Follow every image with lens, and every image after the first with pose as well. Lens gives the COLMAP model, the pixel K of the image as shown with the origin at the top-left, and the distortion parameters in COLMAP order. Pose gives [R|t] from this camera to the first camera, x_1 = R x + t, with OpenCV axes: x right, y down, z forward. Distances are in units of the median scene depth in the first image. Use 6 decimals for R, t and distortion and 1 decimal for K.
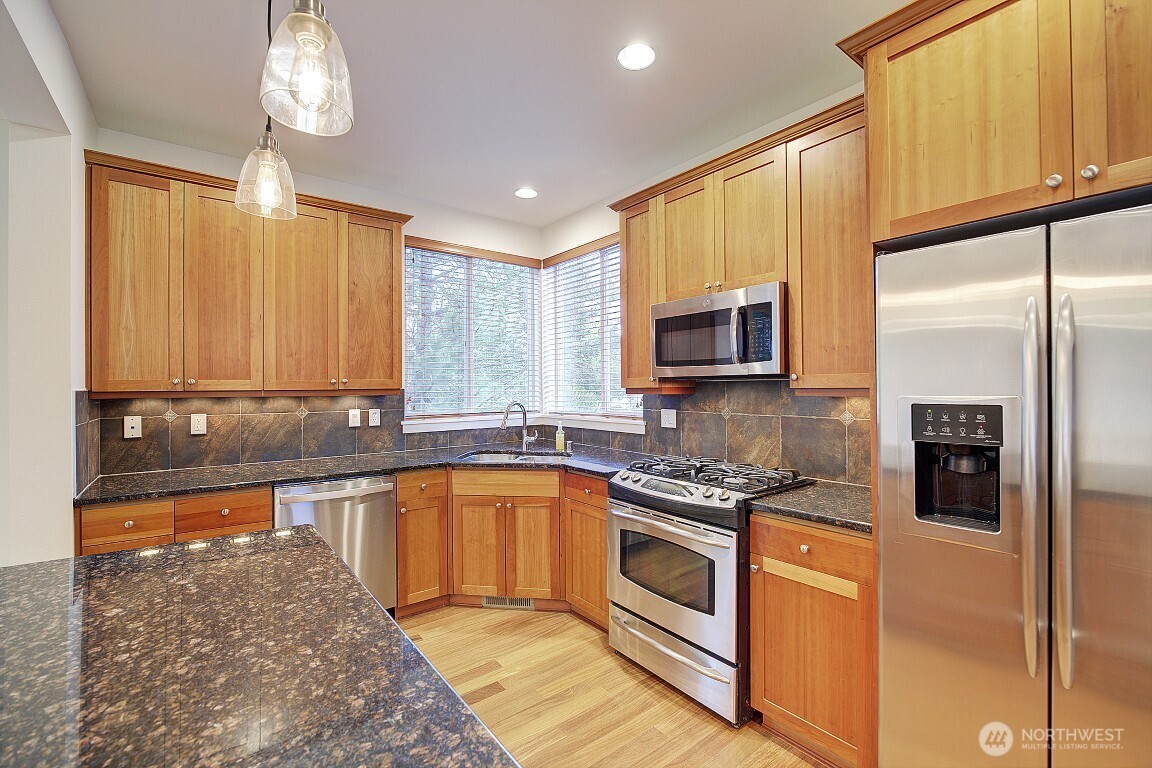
lens RADIAL K [[493.3, 0, 569.2], [0, 493.3, 385.7], [0, 0, 1]] dist [-0.011204, 0.001017]
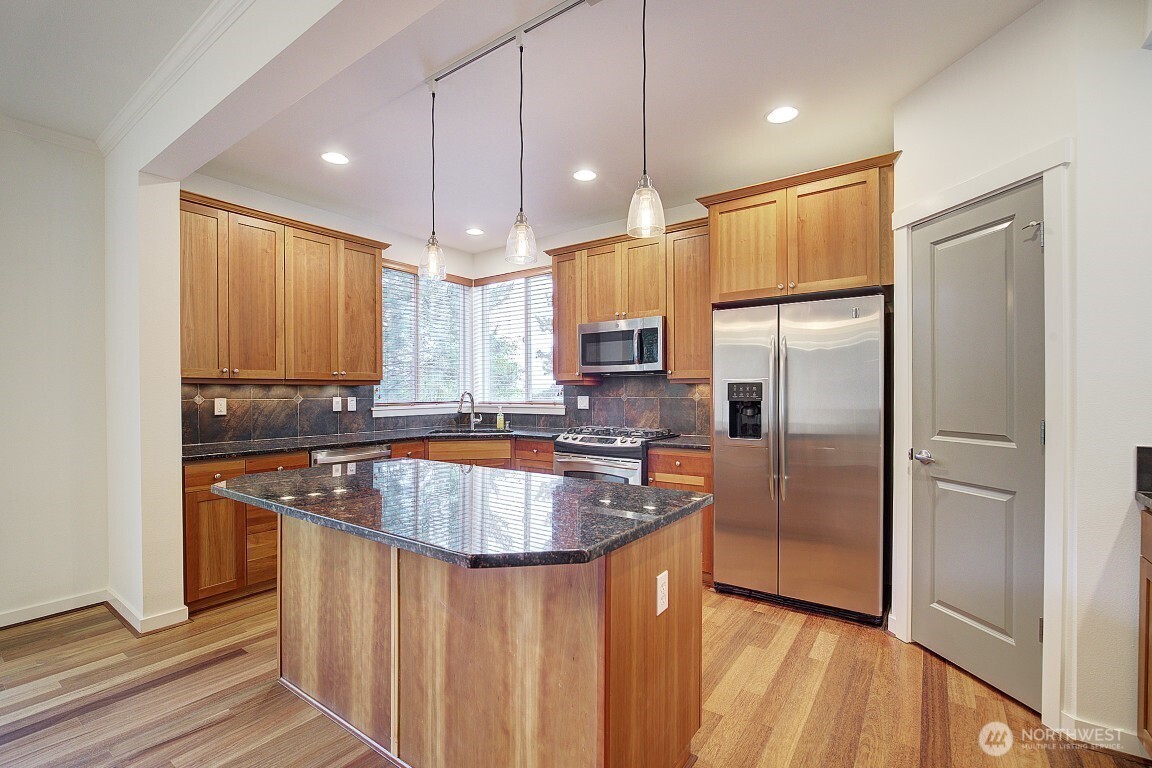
lens RADIAL K [[493.3, 0, 570.1], [0, 493.3, 393.8], [0, 0, 1]] dist [-0.011204, 0.001017]
pose [[0.960380, 0.001805, 0.278689, -0.279561], [-0.003831, 0.999970, 0.006727, 0.037148], [-0.278668, -0.007529, 0.960358, -0.435358]]
